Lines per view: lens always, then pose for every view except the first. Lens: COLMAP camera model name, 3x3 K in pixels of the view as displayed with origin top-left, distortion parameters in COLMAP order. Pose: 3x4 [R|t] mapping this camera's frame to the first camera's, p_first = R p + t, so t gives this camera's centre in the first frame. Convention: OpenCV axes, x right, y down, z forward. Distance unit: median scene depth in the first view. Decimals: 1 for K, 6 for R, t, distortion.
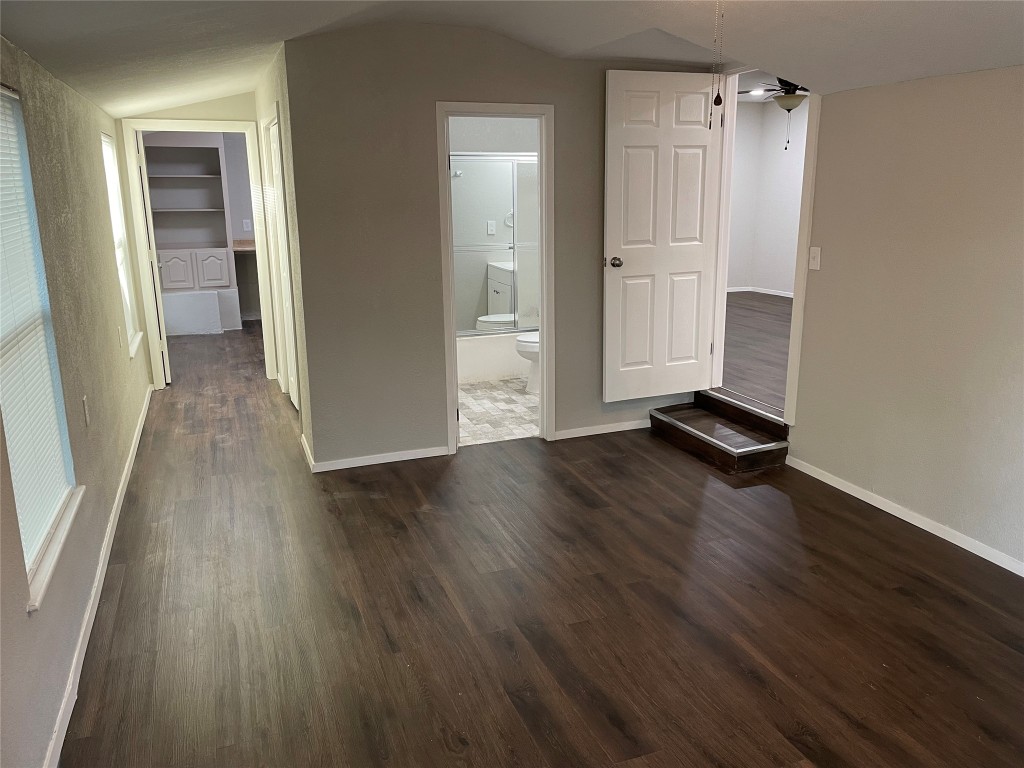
lens RADIAL K [[778.3, 0, 517.7], [0, 778.3, 367.1], [0, 0, 1]] dist [0.100279, -0.111159]
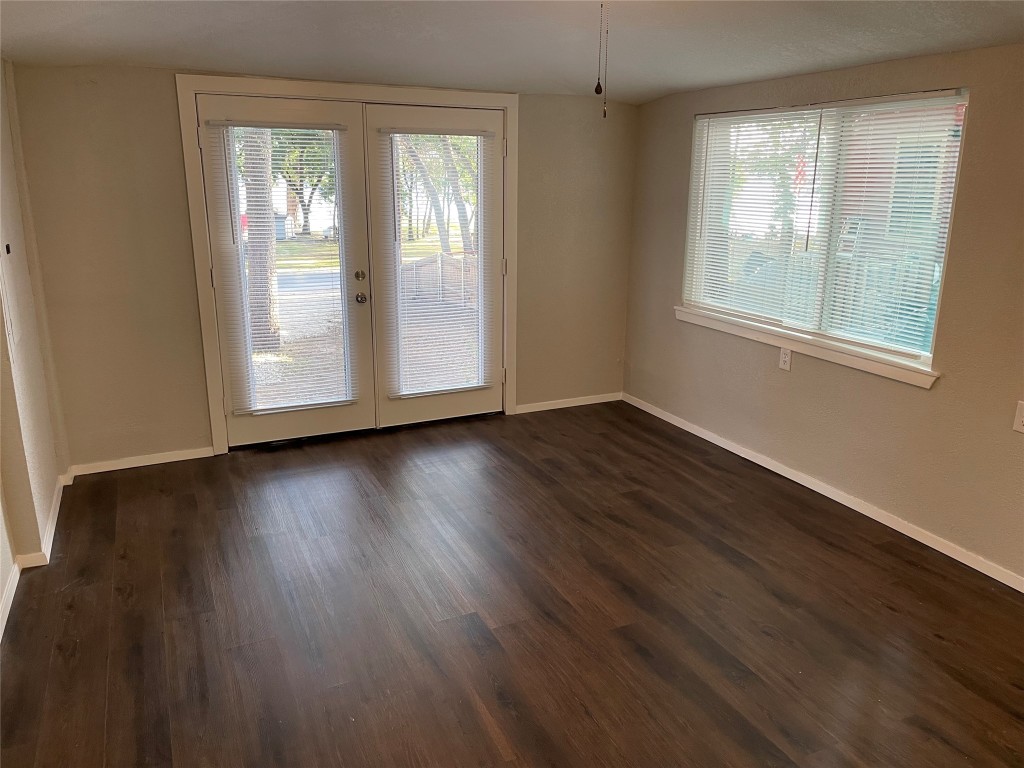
lens RADIAL K [[778.3, 0, 517.7], [0, 778.3, 367.1], [0, 0, 1]] dist [0.100279, -0.111159]
pose [[-0.997774, 0.014794, -0.065018, 0.336375], [-0.016685, 0.888667, 0.458249, -0.381660], [0.064559, 0.458314, -0.886443, 1.632873]]
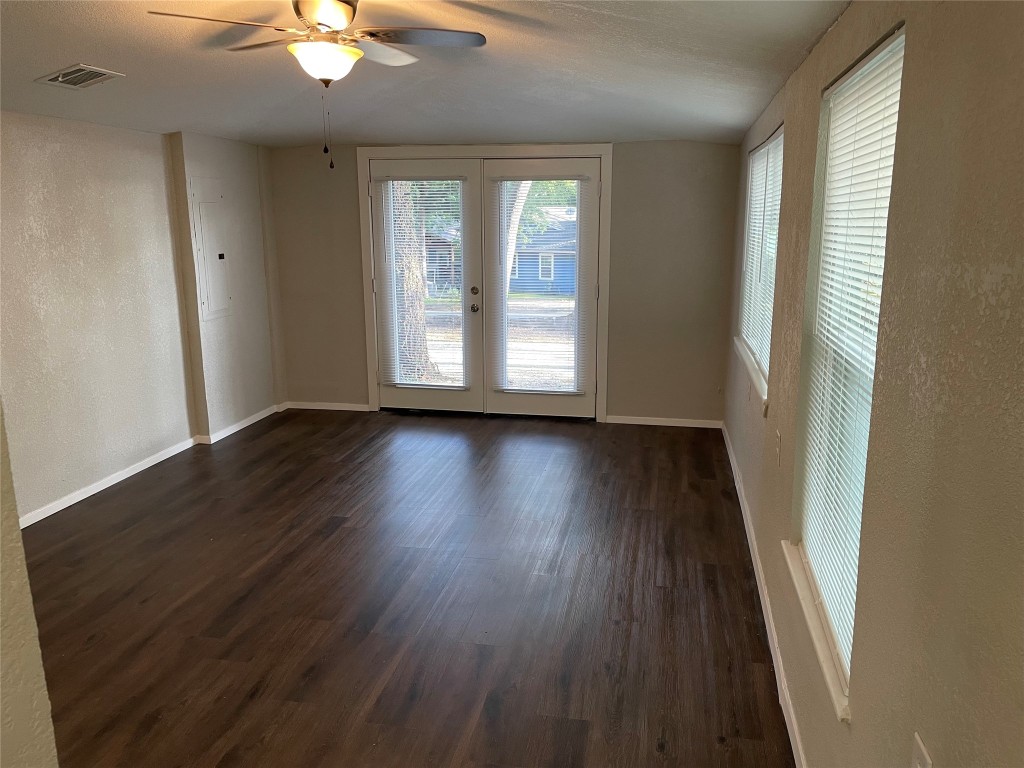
lens RADIAL K [[778.3, 0, 517.7], [0, 778.3, 367.1], [0, 0, 1]] dist [0.100279, -0.111159]
pose [[-0.845815, -0.096043, 0.524760, -0.729667], [0.126501, 0.919498, 0.372185, -0.373866], [-0.518262, 0.381182, -0.765575, 1.706193]]
